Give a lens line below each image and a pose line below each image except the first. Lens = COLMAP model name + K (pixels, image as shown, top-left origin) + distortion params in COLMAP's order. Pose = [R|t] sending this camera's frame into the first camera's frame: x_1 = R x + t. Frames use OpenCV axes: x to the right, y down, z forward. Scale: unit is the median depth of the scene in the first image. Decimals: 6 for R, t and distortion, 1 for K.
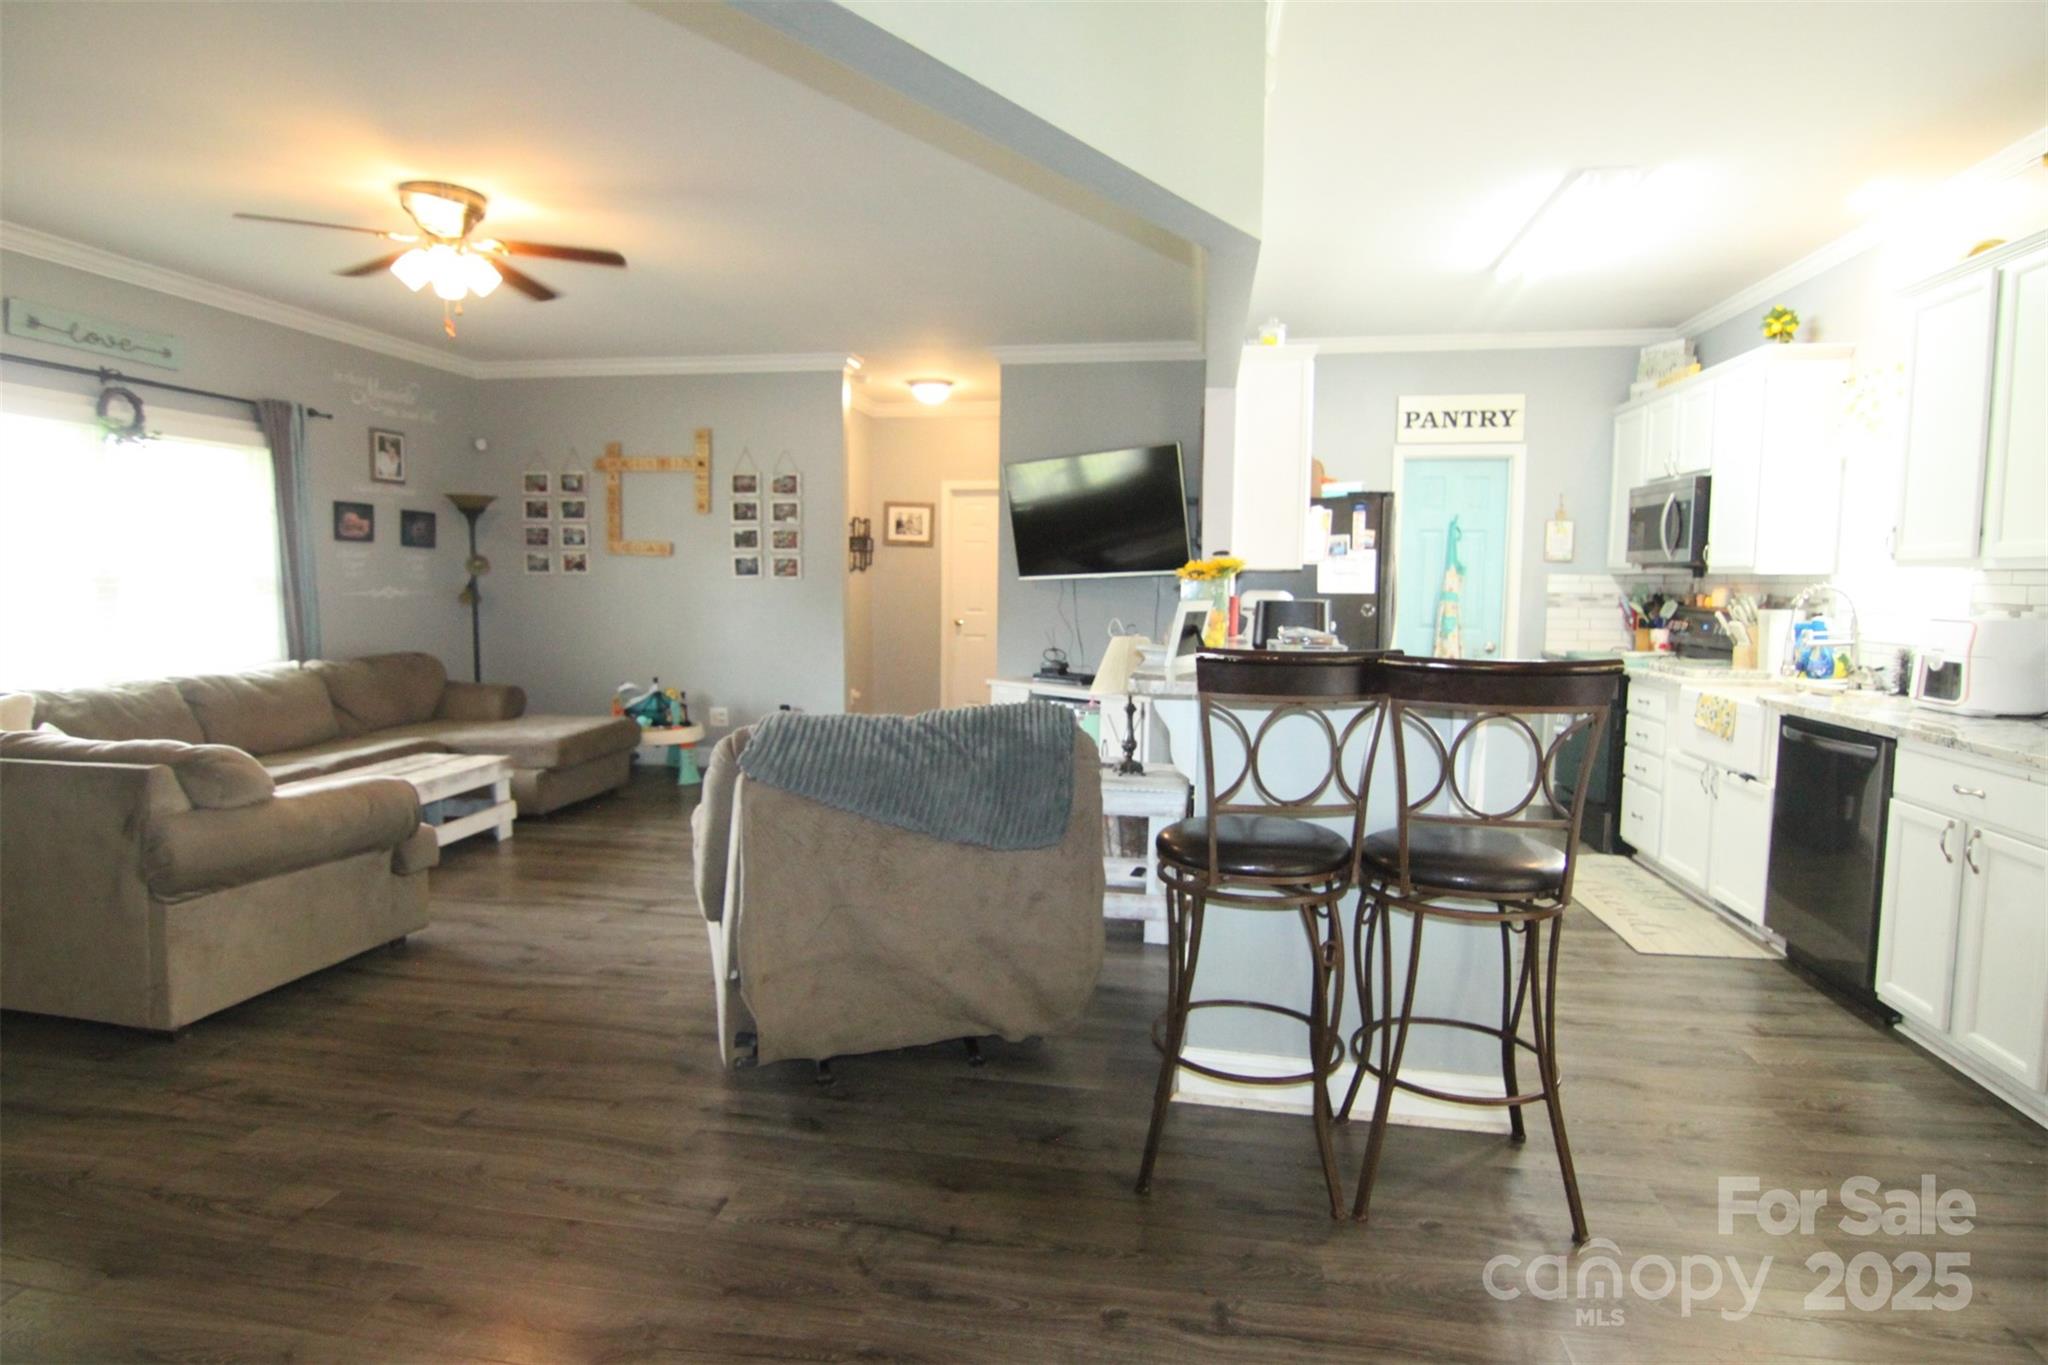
lens RADIAL K [[1052.3, 0, 1032.0], [0, 1052.3, 668.6], [0, 0, 1]] dist [-0.002478, -0.013772]
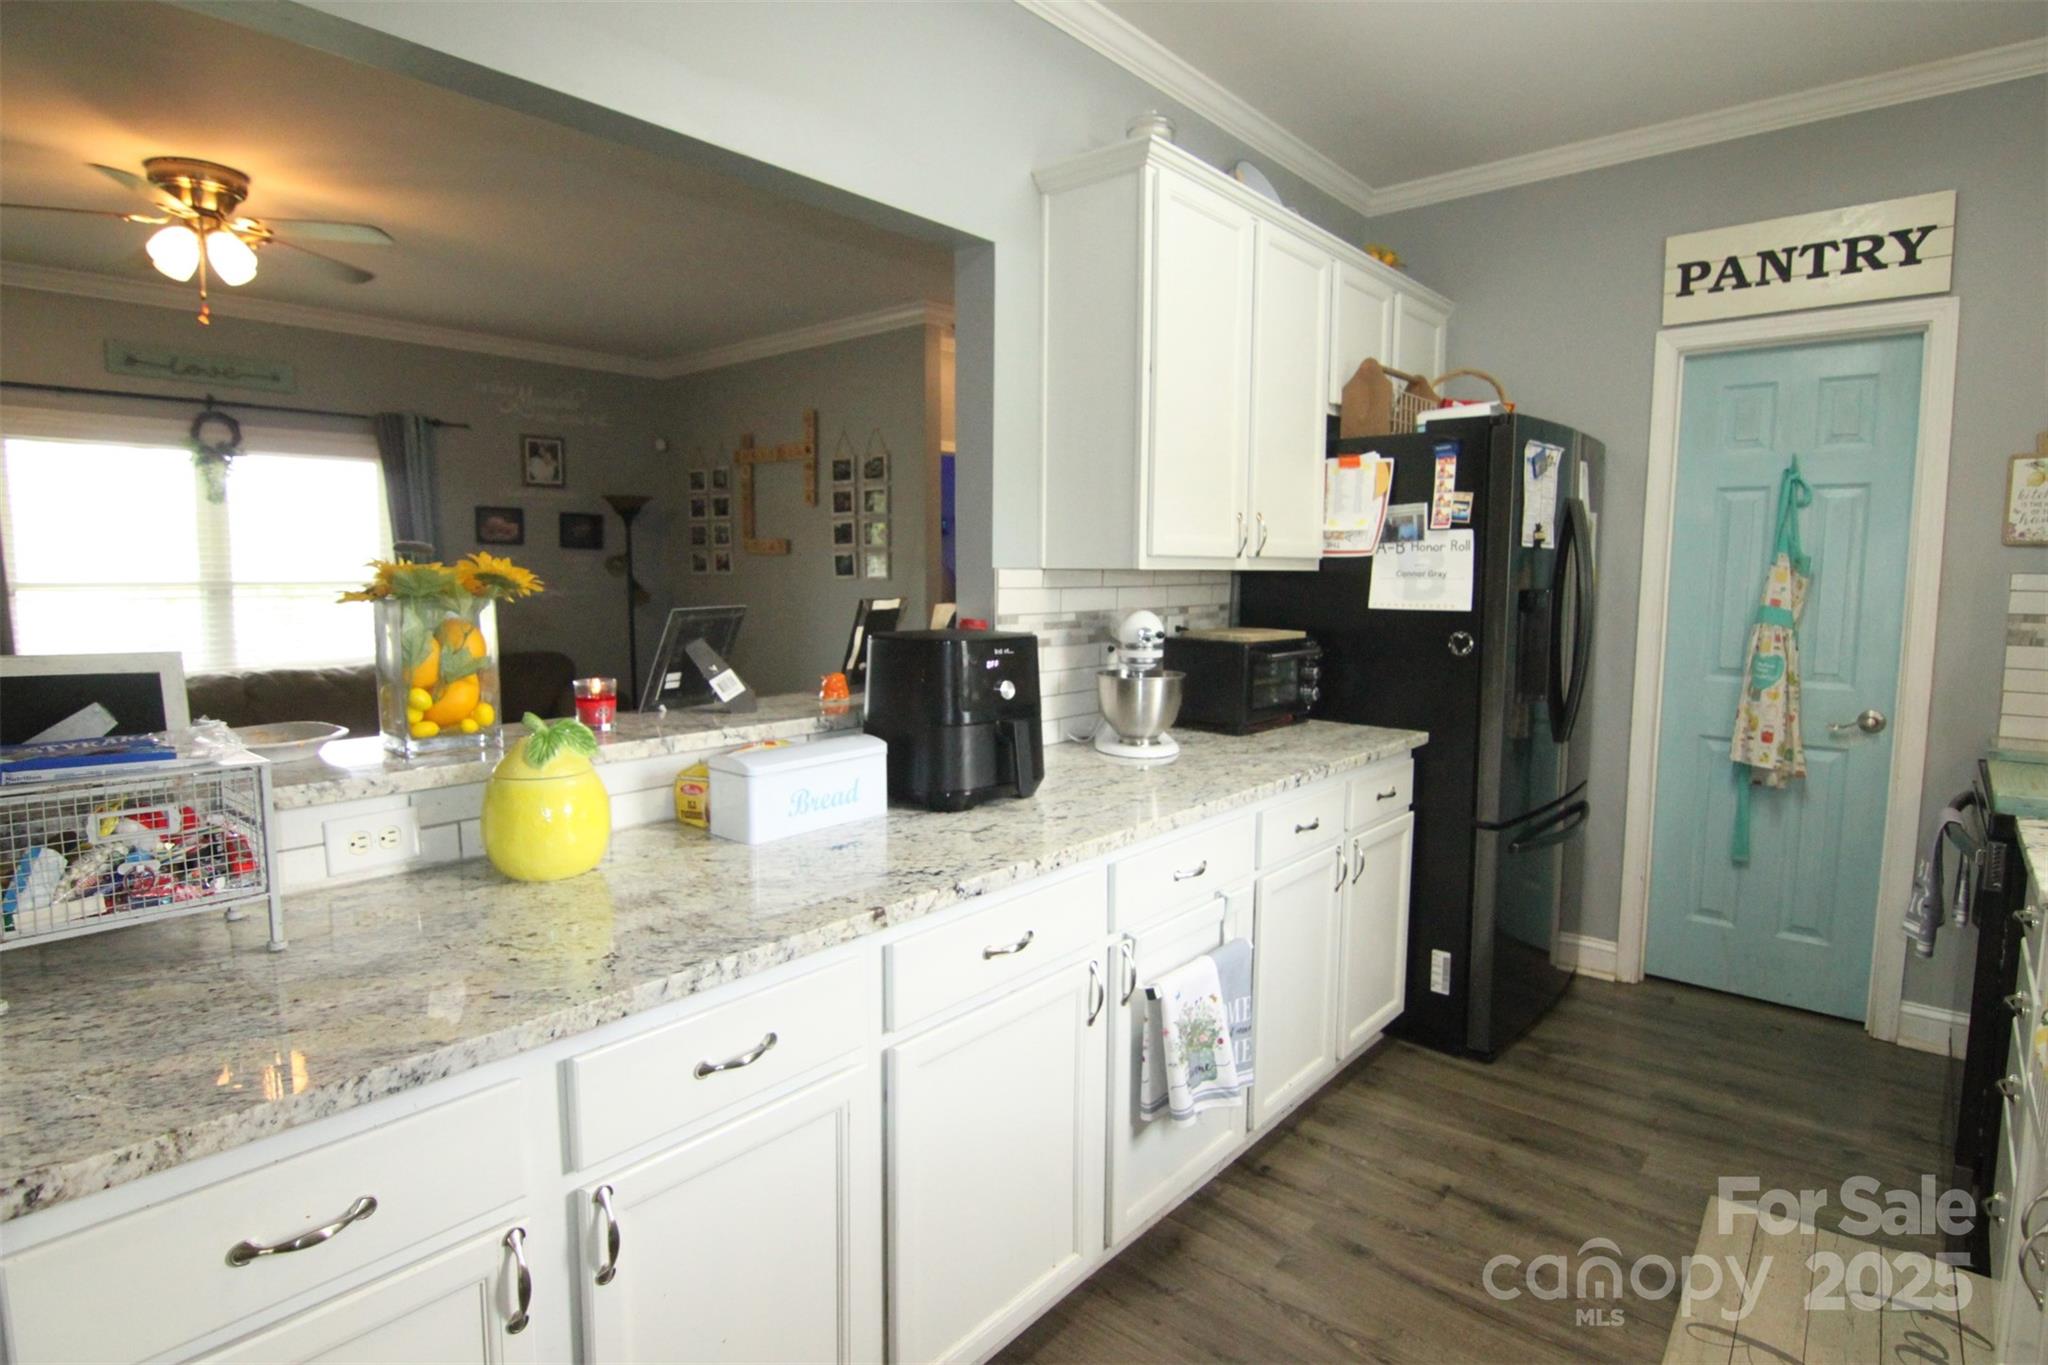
lens RADIAL K [[1052.3, 0, 1032.0], [0, 1052.3, 668.6], [0, 0, 1]] dist [-0.002478, -0.013772]
pose [[0.852782, 0.044236, -0.520390, 0.377002], [-0.040277, 0.999009, 0.018918, -0.040751], [0.520711, 0.004827, 0.853719, 0.401497]]
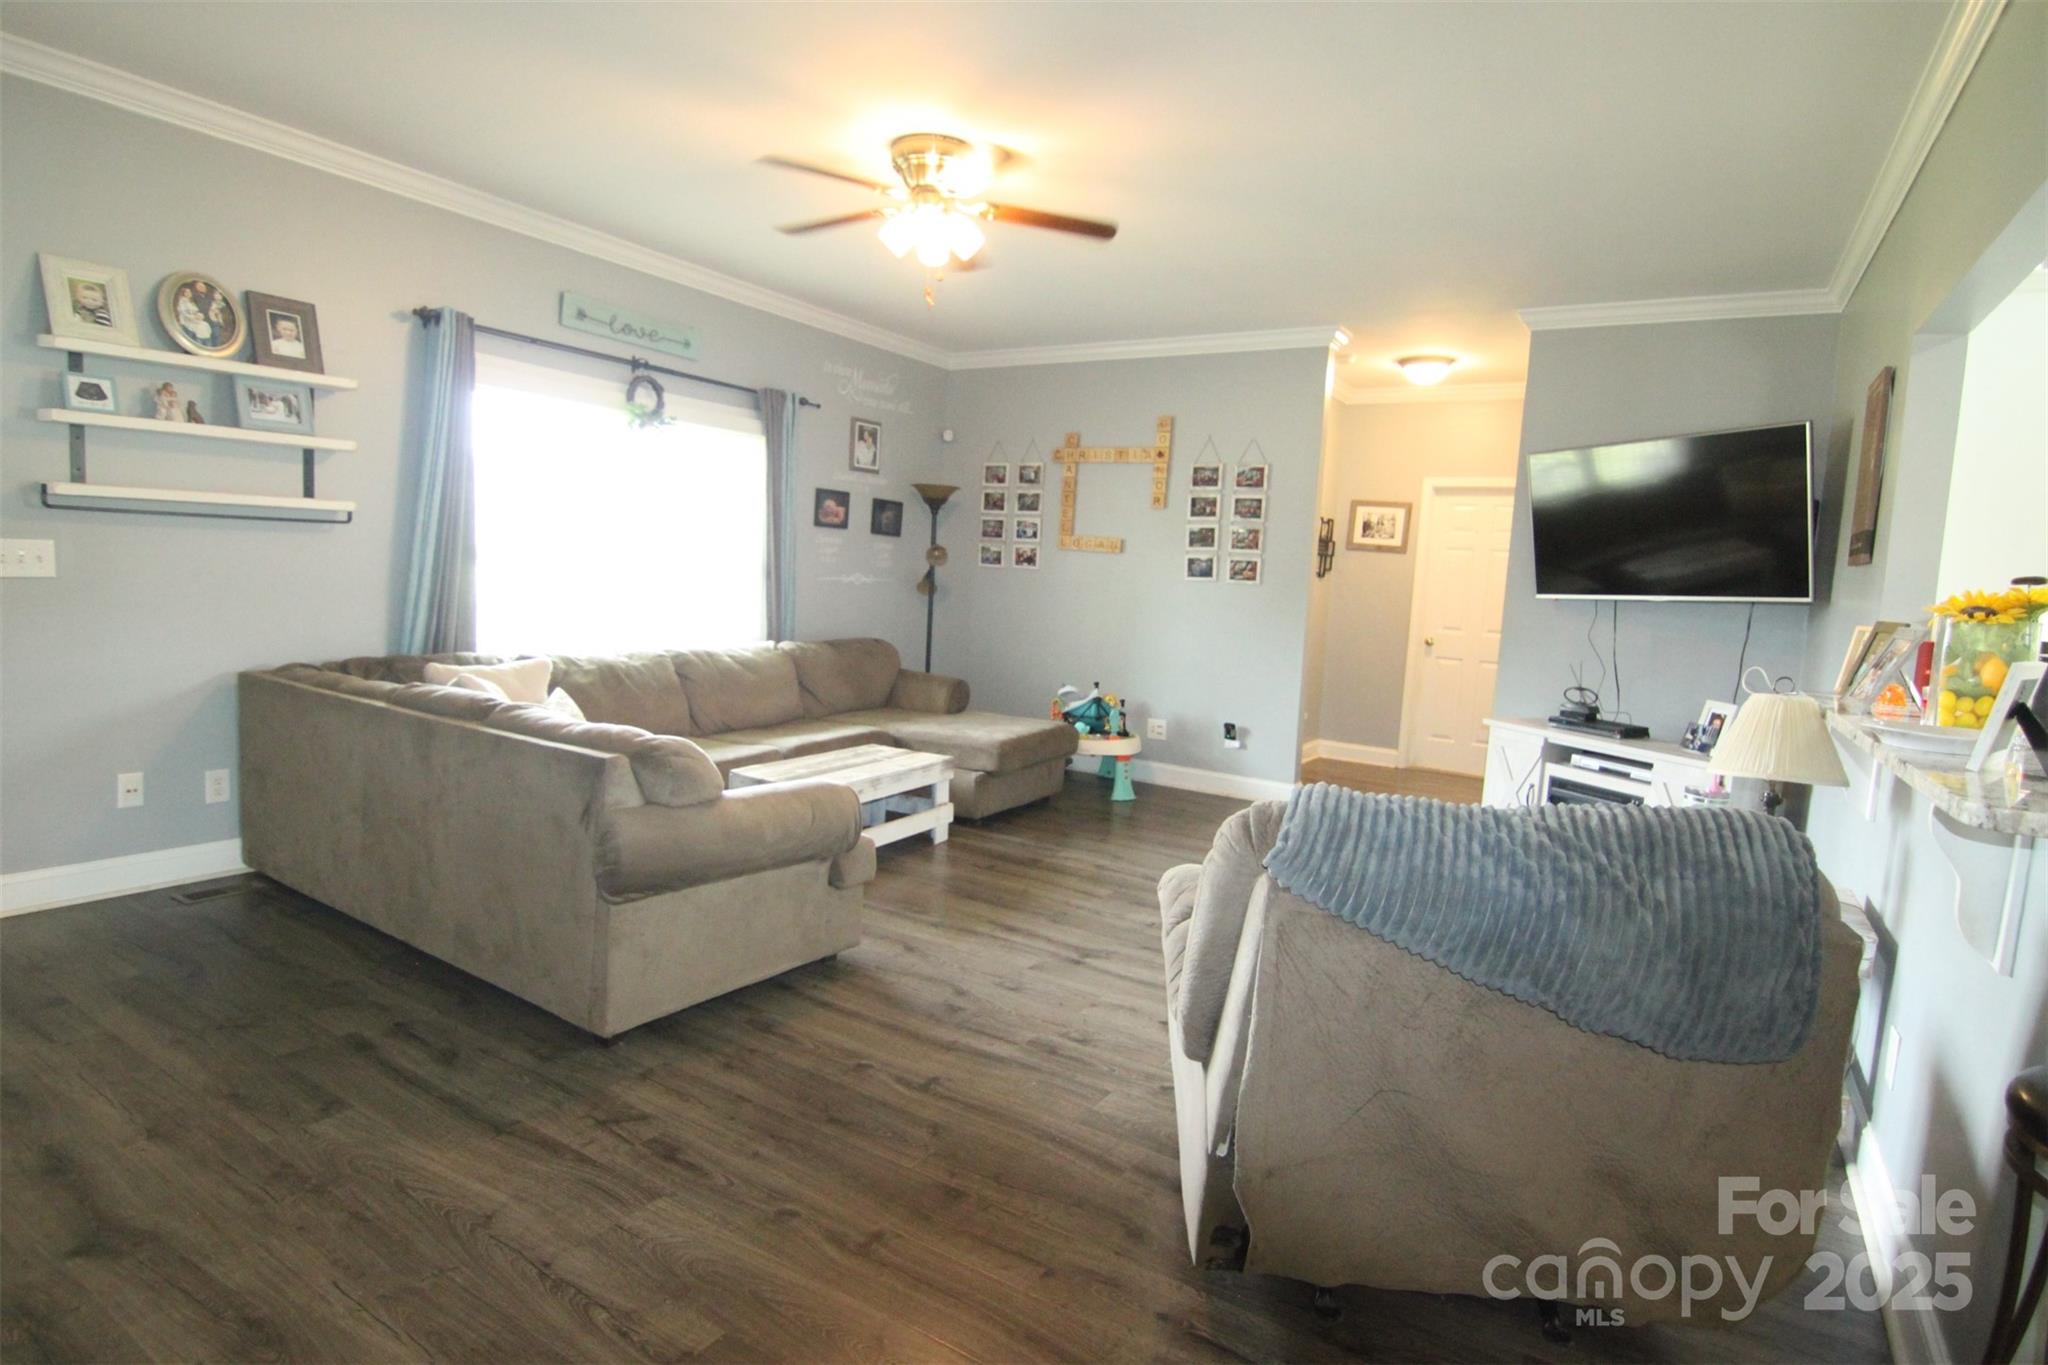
lens RADIAL K [[1052.3, 0, 1032.0], [0, 1052.3, 668.6], [0, 0, 1]] dist [-0.002478, -0.013772]
pose [[0.923388, 0.076097, -0.376251, -0.067896], [-0.077148, 0.996944, 0.012296, -0.011976], [0.376037, 0.017673, 0.926436, 0.125465]]
